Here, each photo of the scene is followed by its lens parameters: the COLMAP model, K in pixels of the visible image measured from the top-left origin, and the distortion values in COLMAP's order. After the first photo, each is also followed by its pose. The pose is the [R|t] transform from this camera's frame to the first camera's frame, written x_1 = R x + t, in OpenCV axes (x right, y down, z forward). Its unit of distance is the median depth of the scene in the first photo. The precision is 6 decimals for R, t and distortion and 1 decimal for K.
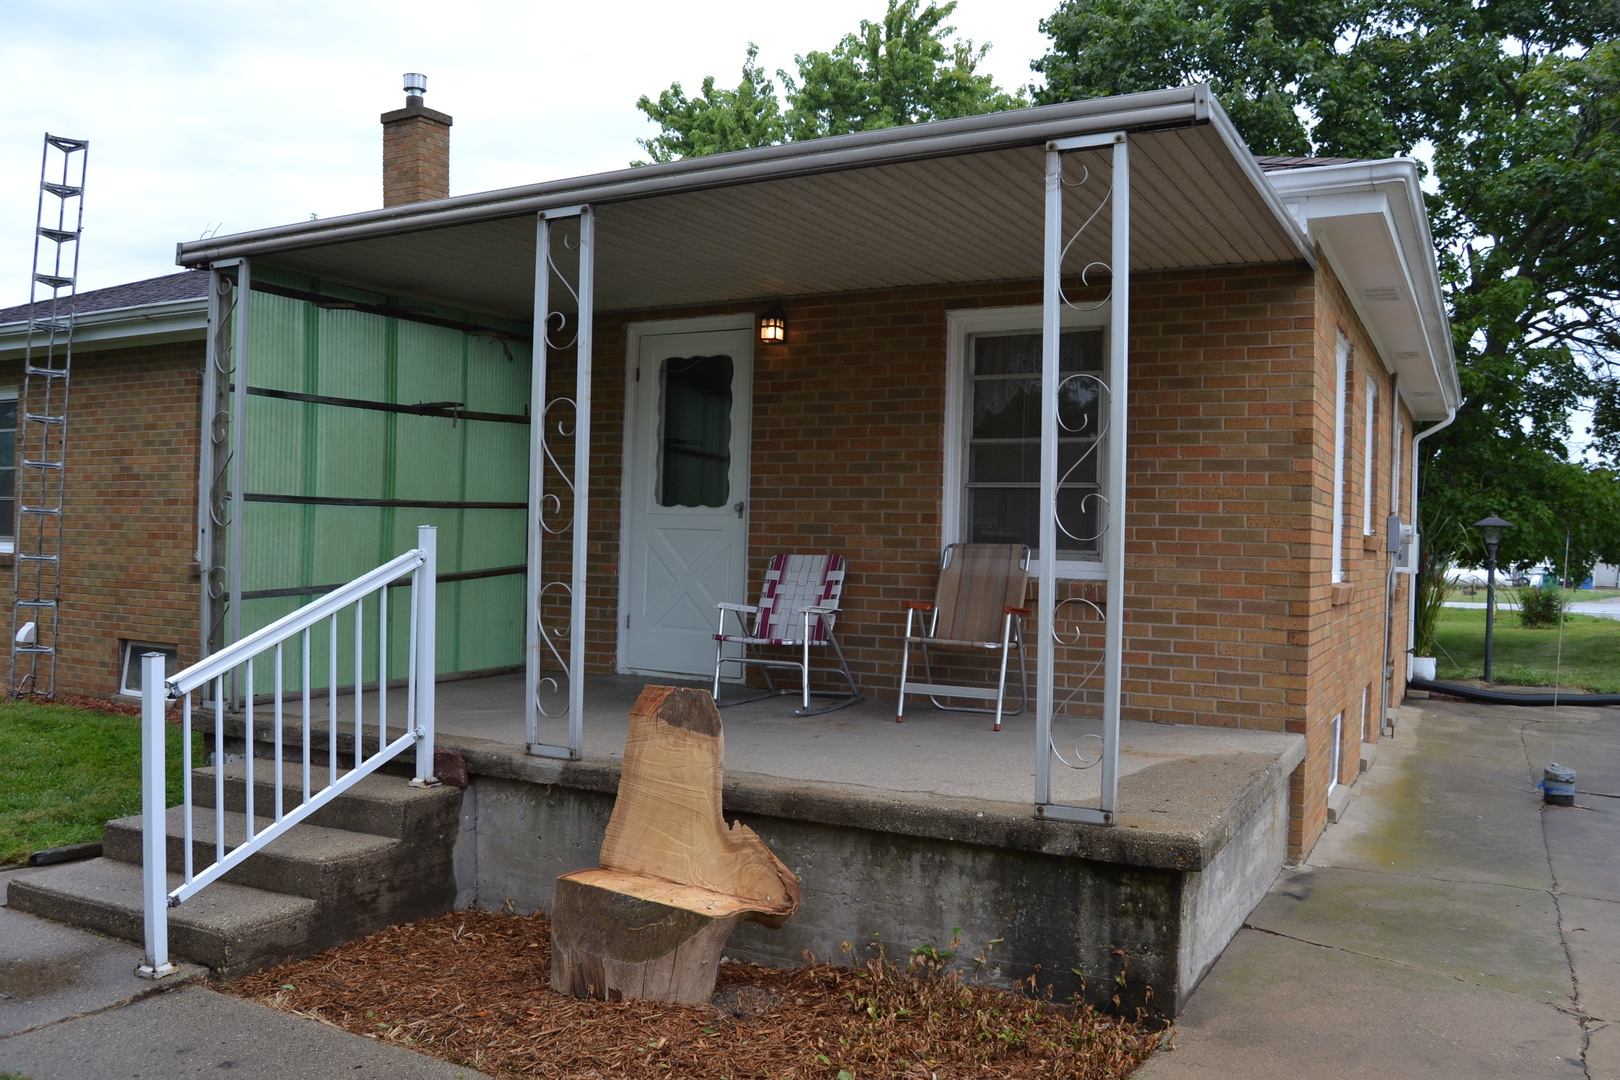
lens RADIAL K [[1289.8, 0, 815.5], [0, 1289.8, 540.3], [0, 0, 1]] dist [-0.092212, 0.031325]
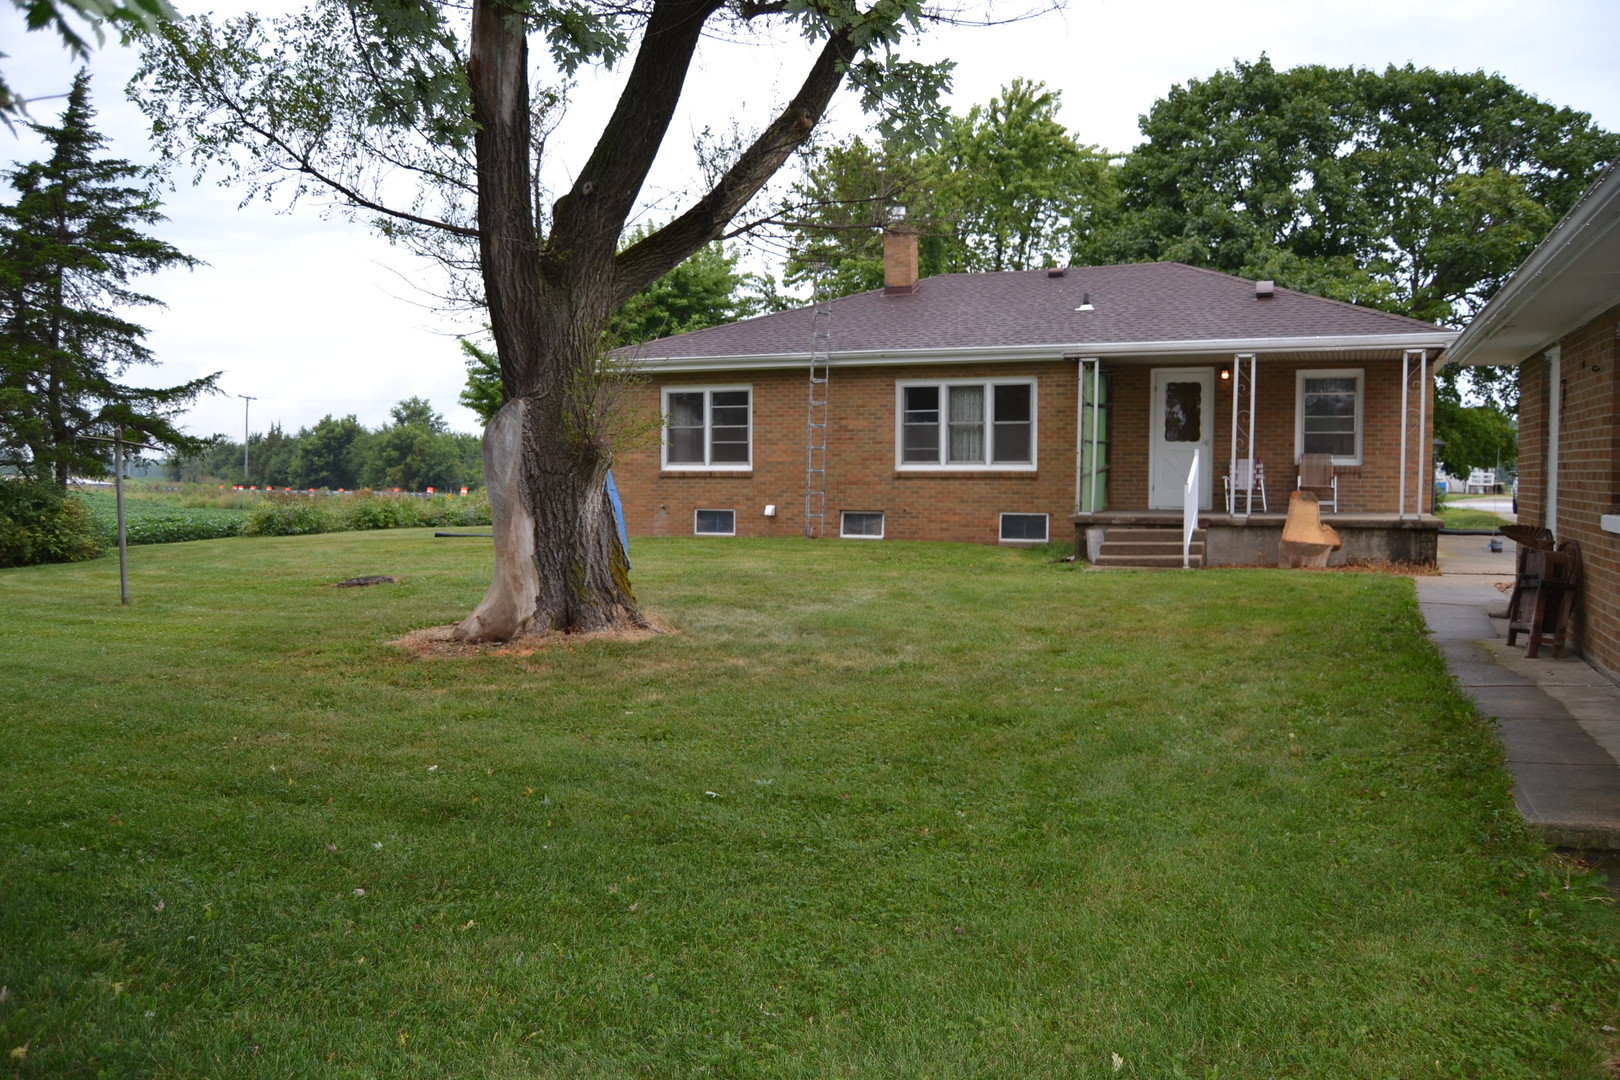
lens RADIAL K [[1289.8, 0, 805.7], [0, 1289.8, 542.1], [0, 0, 1]] dist [-0.092212, 0.031325]
pose [[0.994710, -0.025723, 0.099450, -1.145816], [0.019956, 0.998084, 0.058561, 0.009632], [-0.100766, -0.056266, 0.993318, -1.520083]]
